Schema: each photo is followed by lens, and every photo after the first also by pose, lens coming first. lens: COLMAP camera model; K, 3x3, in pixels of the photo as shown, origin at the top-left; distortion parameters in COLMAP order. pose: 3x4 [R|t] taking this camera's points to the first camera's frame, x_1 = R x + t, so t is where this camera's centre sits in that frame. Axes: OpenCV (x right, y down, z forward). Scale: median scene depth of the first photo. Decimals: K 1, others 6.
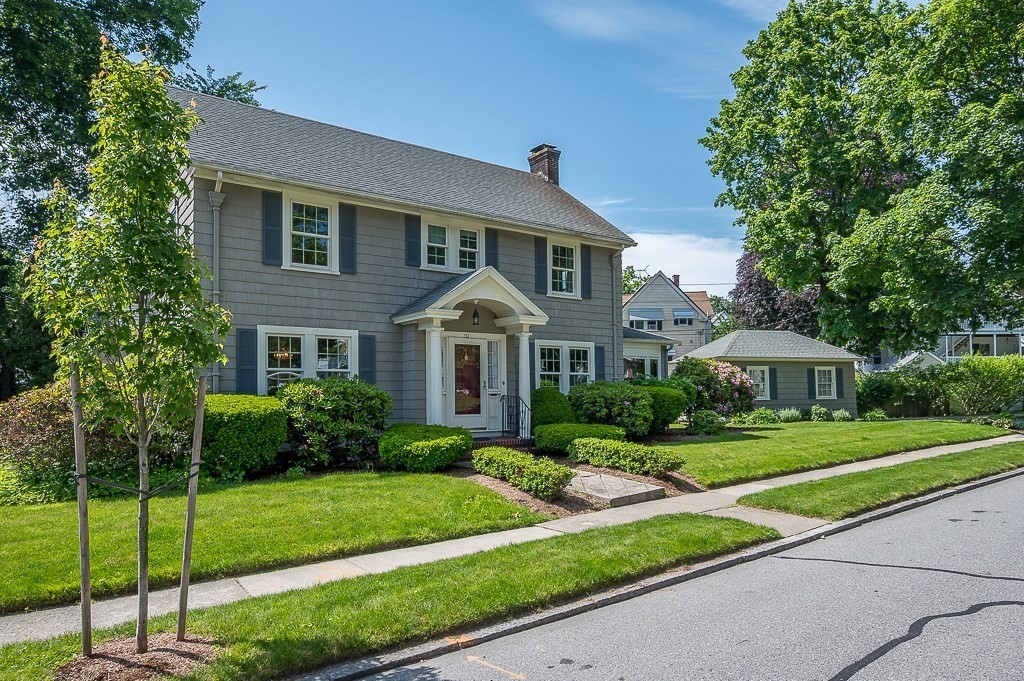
lens RADIAL K [[652.9, 0, 512.5], [0, 652.9, 353.9], [0, 0, 1]] dist [-0.003334, 0.000201]
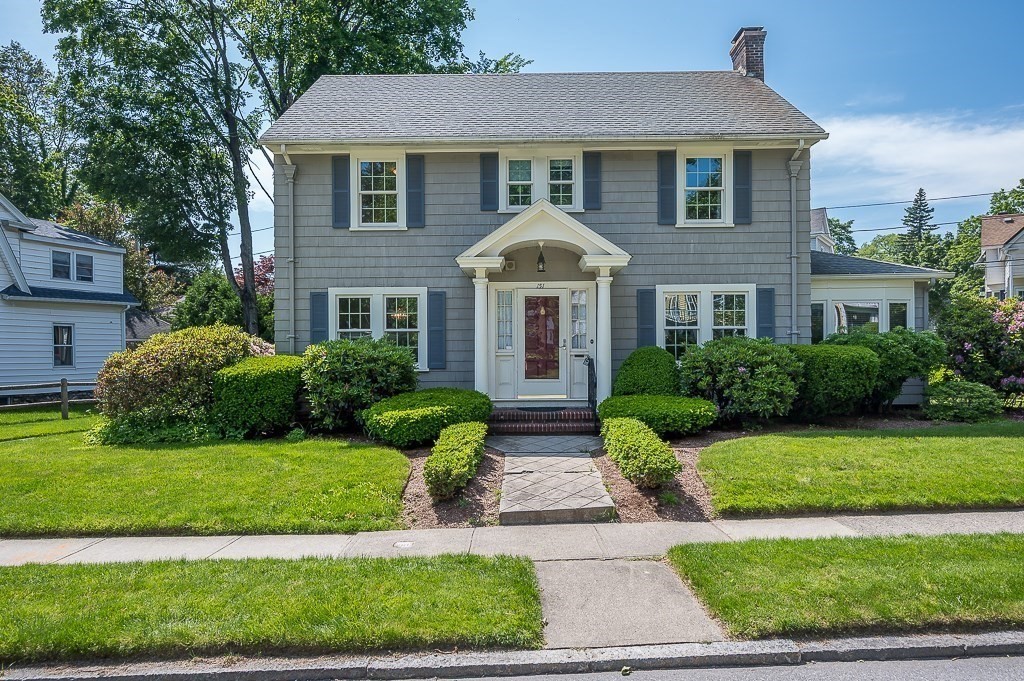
lens RADIAL K [[625.3, 0, 512.0], [0, 625.3, 340.5], [0, 0, 1]] dist [-0.002276, 0.001361]
pose [[0.803887, -0.005200, -0.594760, 0.393427], [0.036942, 0.998468, 0.041201, 0.008211], [0.593634, -0.055093, 0.802847, 0.338862]]
